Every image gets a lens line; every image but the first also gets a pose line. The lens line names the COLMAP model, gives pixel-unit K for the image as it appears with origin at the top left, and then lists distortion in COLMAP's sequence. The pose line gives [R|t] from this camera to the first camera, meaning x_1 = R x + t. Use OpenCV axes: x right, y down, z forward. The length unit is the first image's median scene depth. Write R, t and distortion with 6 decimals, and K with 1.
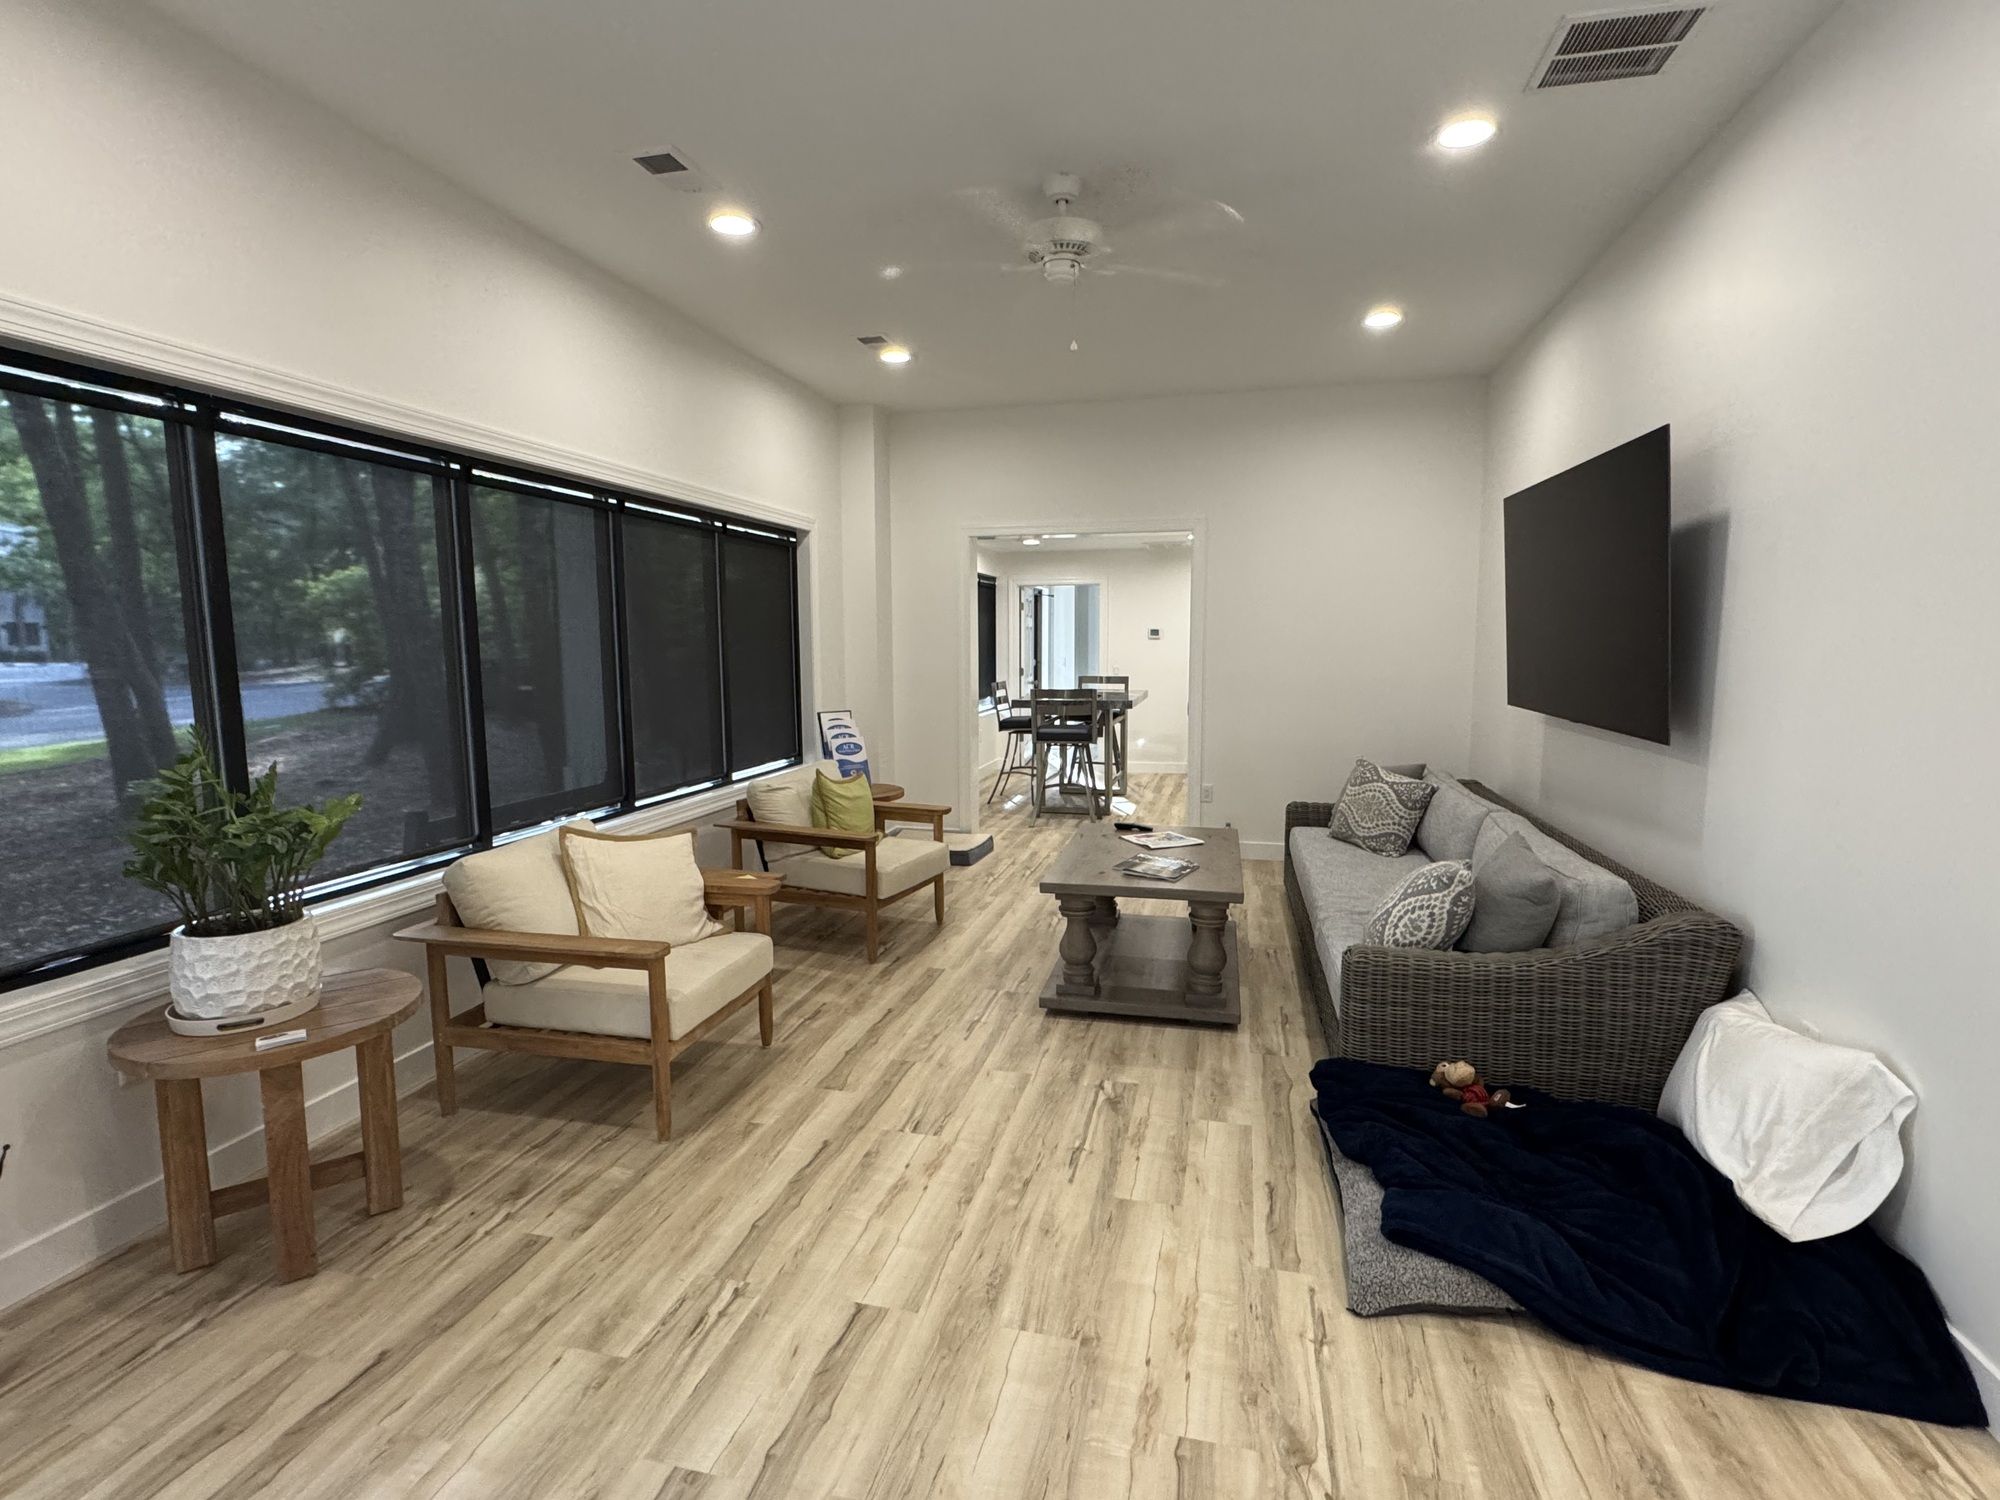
lens RADIAL K [[965.0, 0, 993.0], [0, 965.0, 753.7], [0, 0, 1]] dist [0.000357, -0.000777]
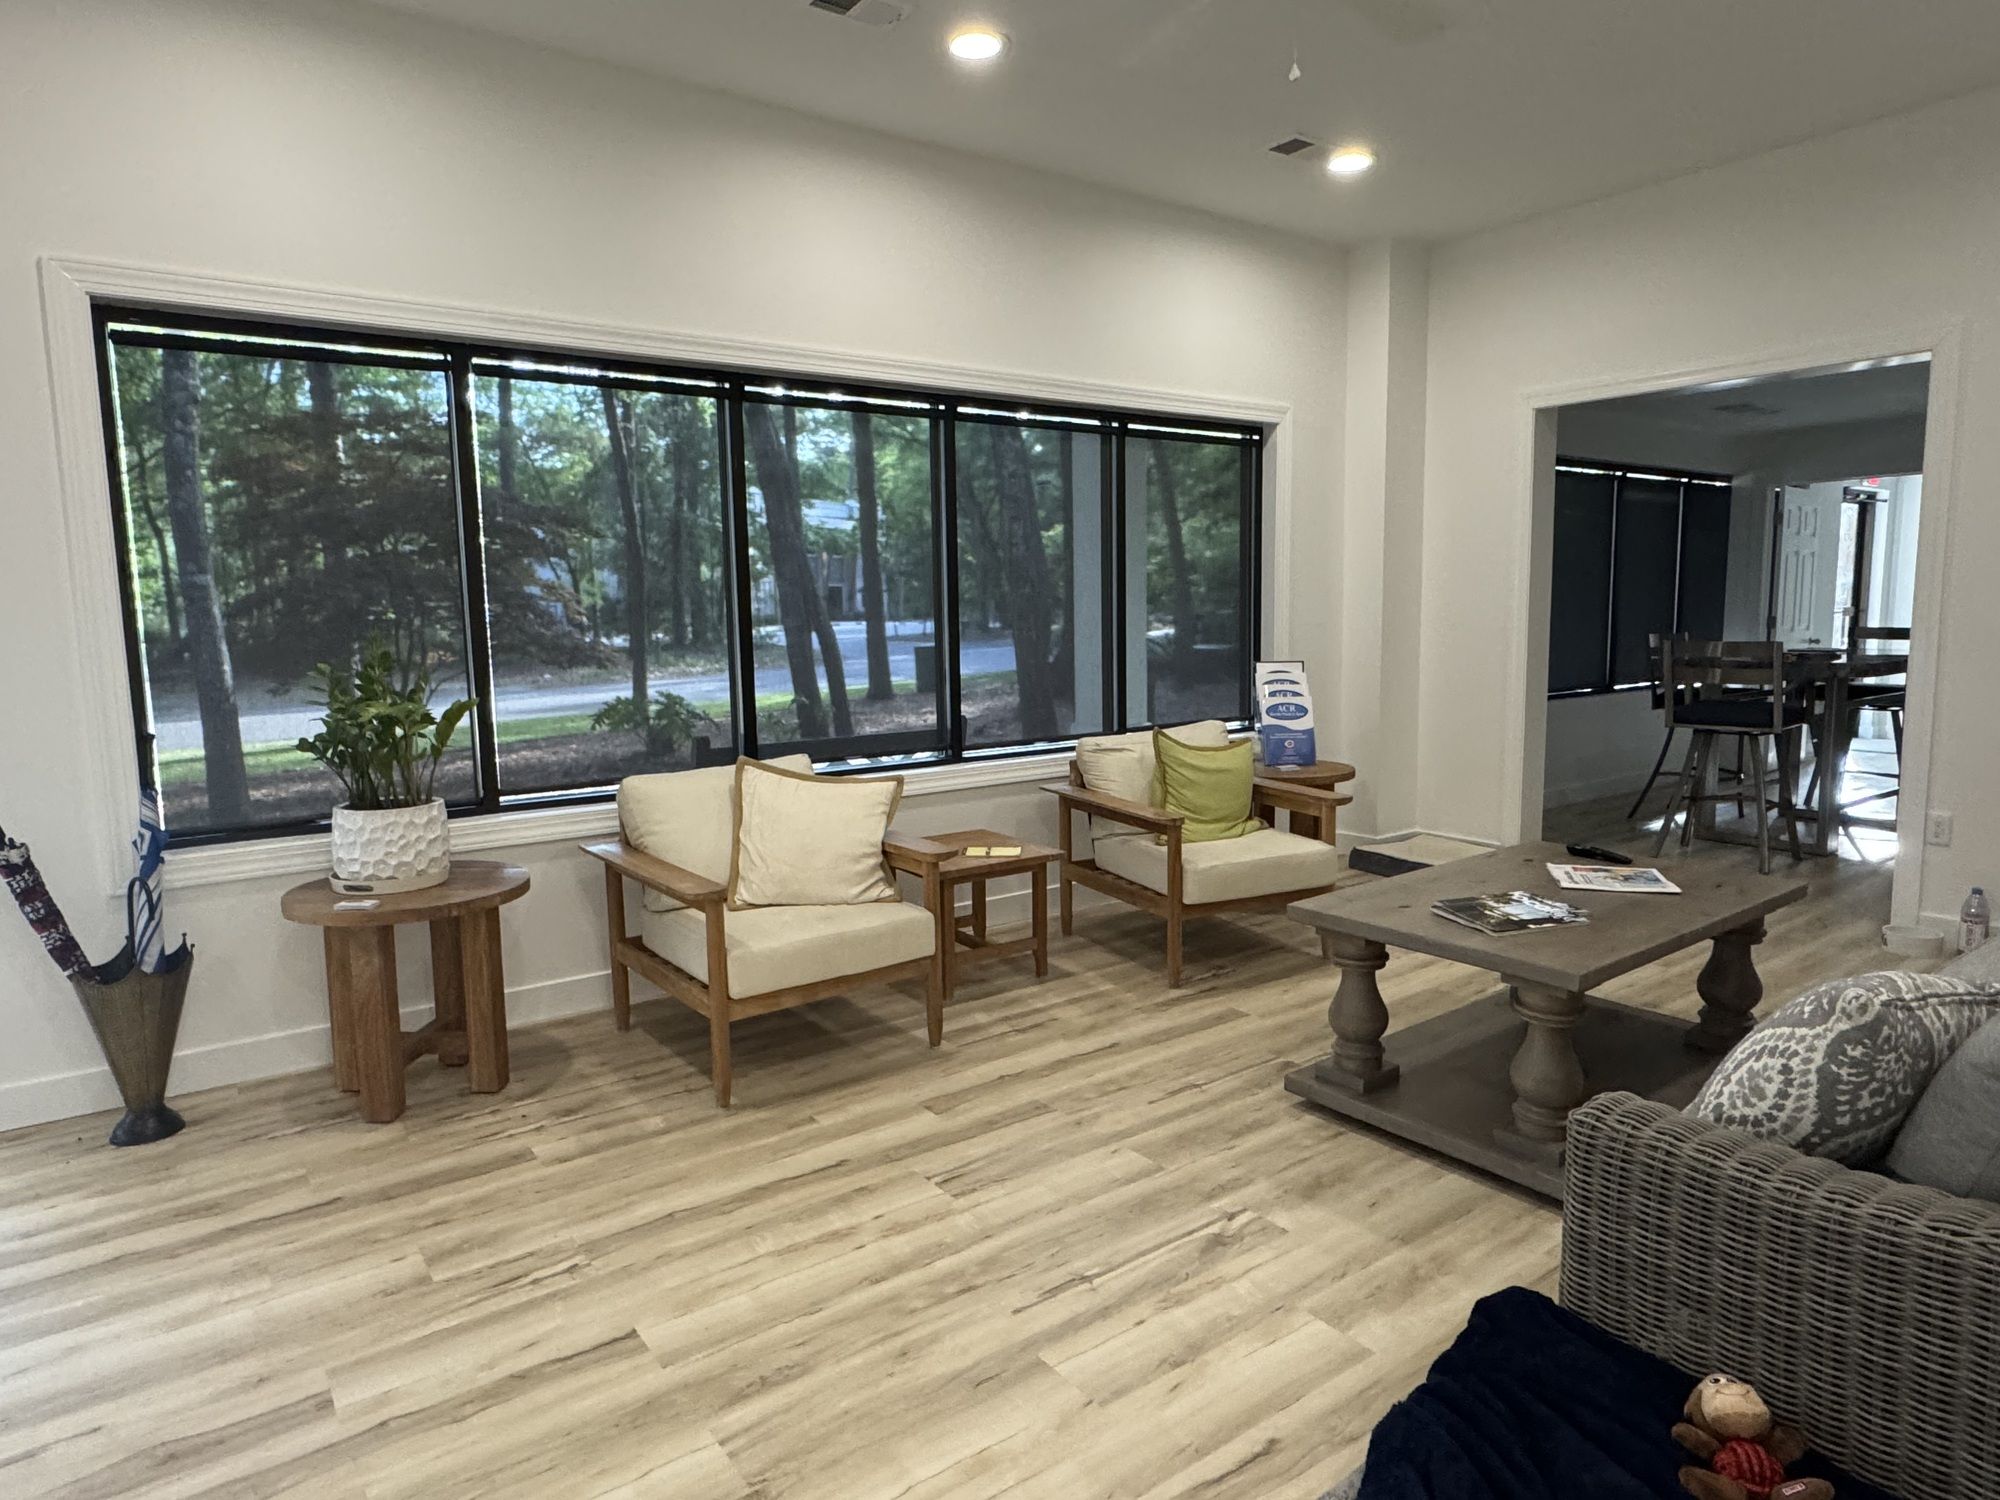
lens RADIAL K [[1181.9, 0, 1007.5], [0, 1181.9, 753.6], [0, 0, 1]] dist [-0.003763, 0.002179]
pose [[0.765557, 0.072276, -0.639295, 0.518330], [-0.063622, 0.997304, 0.036565, 0.014803], [0.640215, 0.012681, 0.768091, 0.306178]]
